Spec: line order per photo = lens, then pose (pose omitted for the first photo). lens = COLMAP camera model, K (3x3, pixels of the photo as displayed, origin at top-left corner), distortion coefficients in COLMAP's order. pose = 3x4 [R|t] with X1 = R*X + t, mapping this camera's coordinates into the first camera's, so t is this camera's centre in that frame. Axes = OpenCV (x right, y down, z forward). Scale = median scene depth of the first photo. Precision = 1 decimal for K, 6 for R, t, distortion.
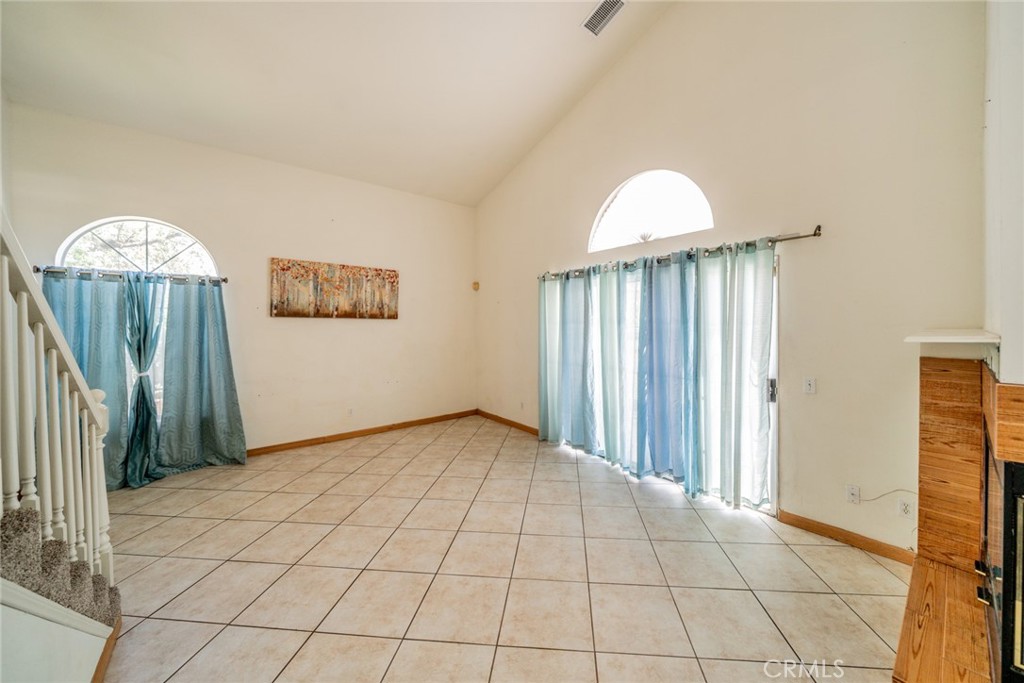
lens RADIAL K [[352.8, 0, 521.0], [0, 352.8, 325.9], [0, 0, 1]] dist [-0.008874, 0.000643]
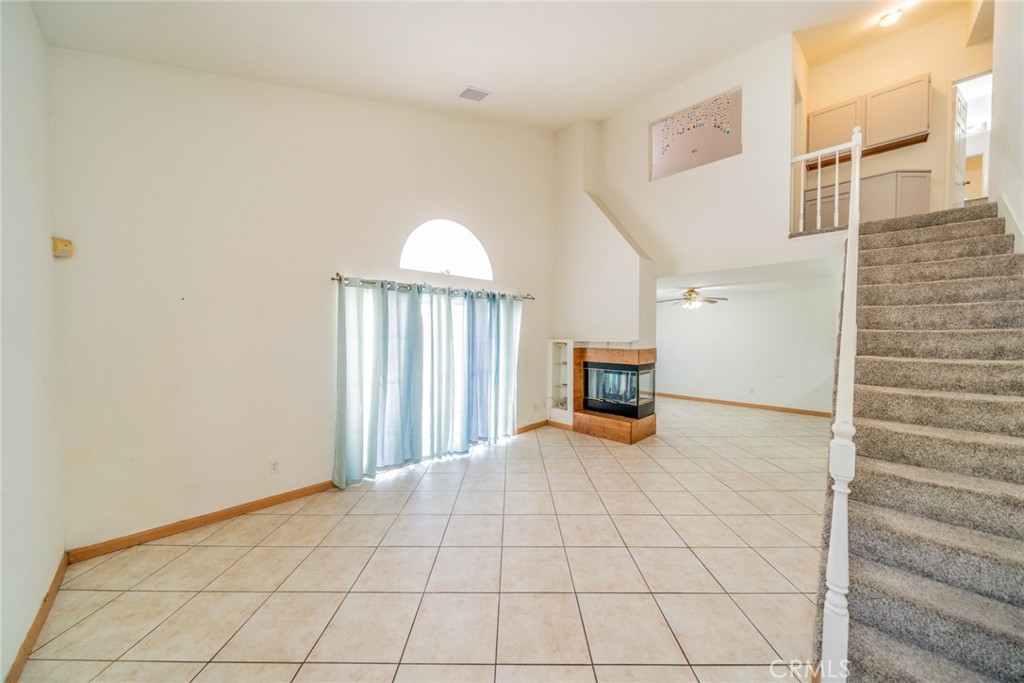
lens RADIAL K [[352.8, 0, 509.7], [0, 352.8, 340.3], [0, 0, 1]] dist [-0.008874, 0.000643]
pose [[-0.072703, -0.011640, 0.997286, -0.823253], [0.010320, 0.999870, 0.012422, -0.011356], [-0.997300, 0.011196, -0.072573, 0.761244]]
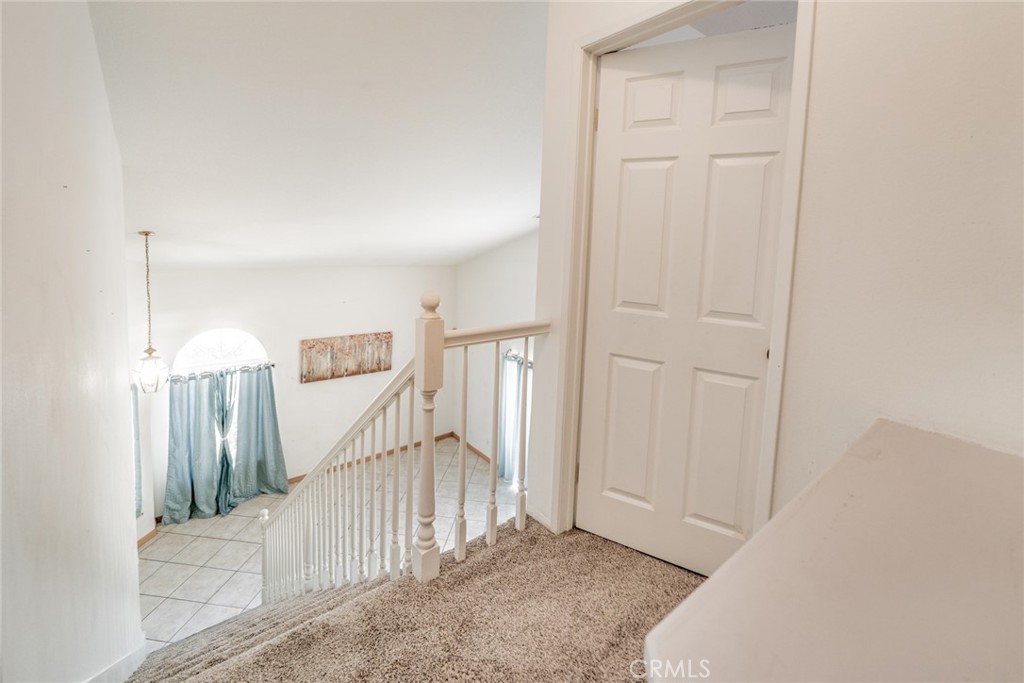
lens RADIAL K [[429.7, 0, 503.6], [0, 429.7, 266.2], [0, 0, 1]] dist [0.000265, 0.000085]
pose [[0.999057, 0.038275, -0.020514, 0.081704], [-0.036895, 0.997275, 0.063878, -0.614124], [0.022903, -0.063061, 0.997747, -0.605752]]
